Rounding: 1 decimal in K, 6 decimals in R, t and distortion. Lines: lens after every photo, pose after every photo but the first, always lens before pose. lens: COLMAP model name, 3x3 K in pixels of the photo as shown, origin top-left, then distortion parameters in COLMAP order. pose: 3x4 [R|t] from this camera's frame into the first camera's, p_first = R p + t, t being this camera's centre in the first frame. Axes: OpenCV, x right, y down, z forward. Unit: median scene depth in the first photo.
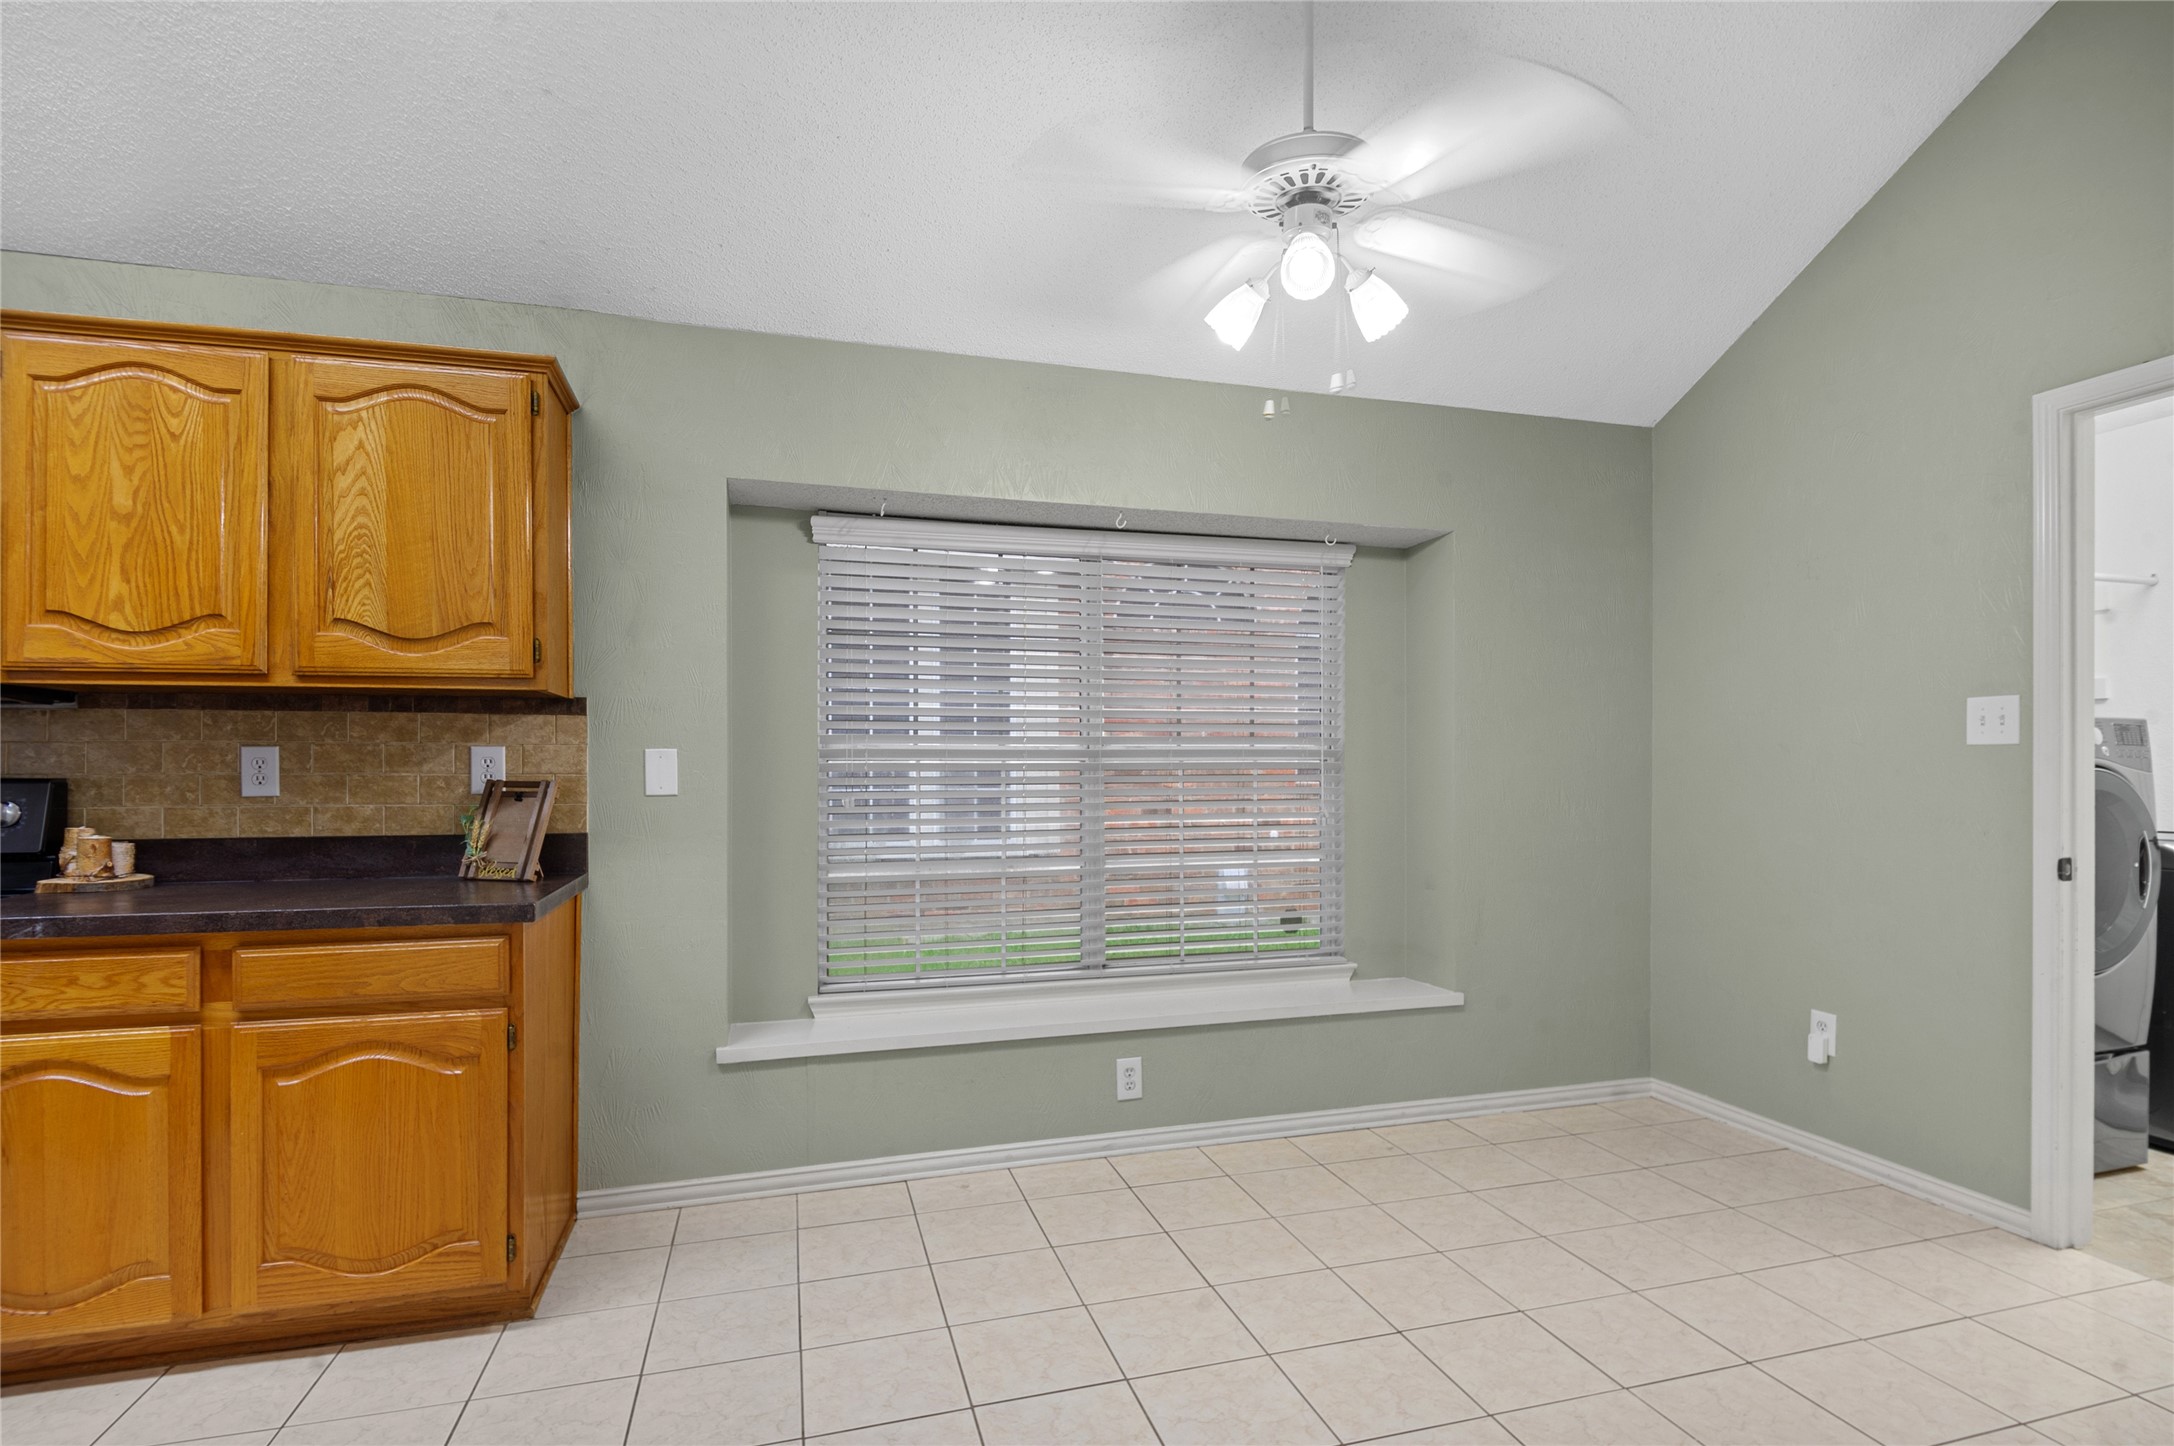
lens RADIAL K [[1055.5, 0, 1100.7], [0, 1055.5, 764.8], [0, 0, 1]] dist [0.031920, -0.034632]
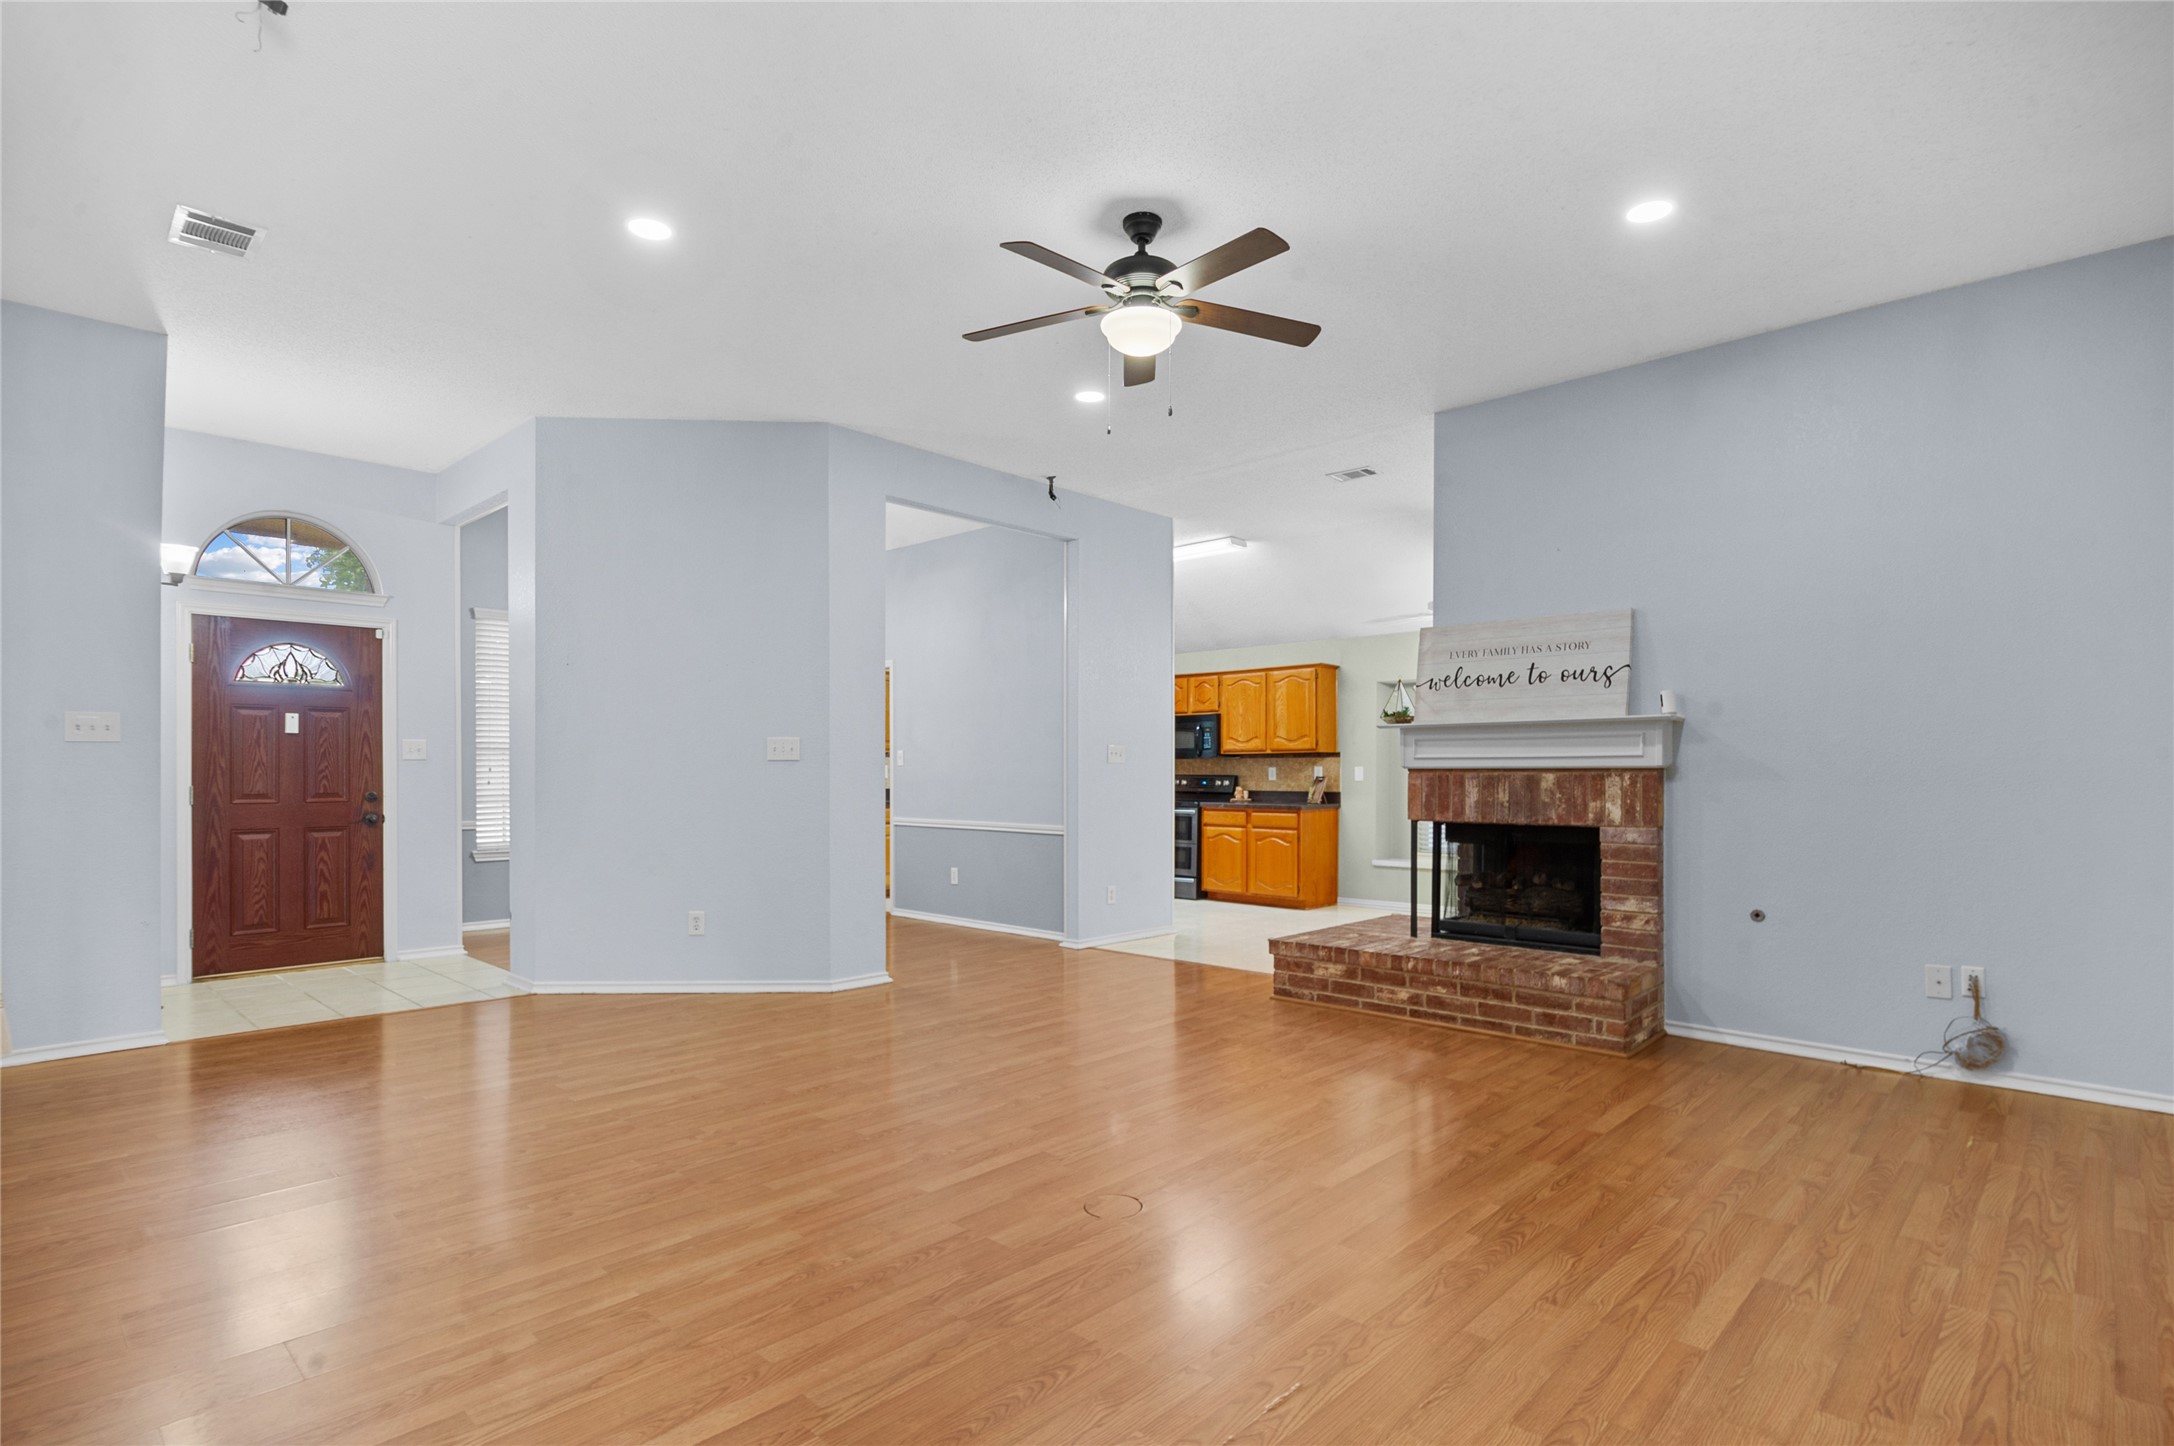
lens RADIAL K [[1057.8, 0, 1108.4], [0, 1057.8, 780.3], [0, 0, 1]] dist [0.028520, -0.023906]
pose [[0.503135, 0.005442, -0.864191, 2.305572], [0.001485, 0.999973, 0.007162, 0.001821], [0.864207, -0.004886, 0.503113, -1.497534]]
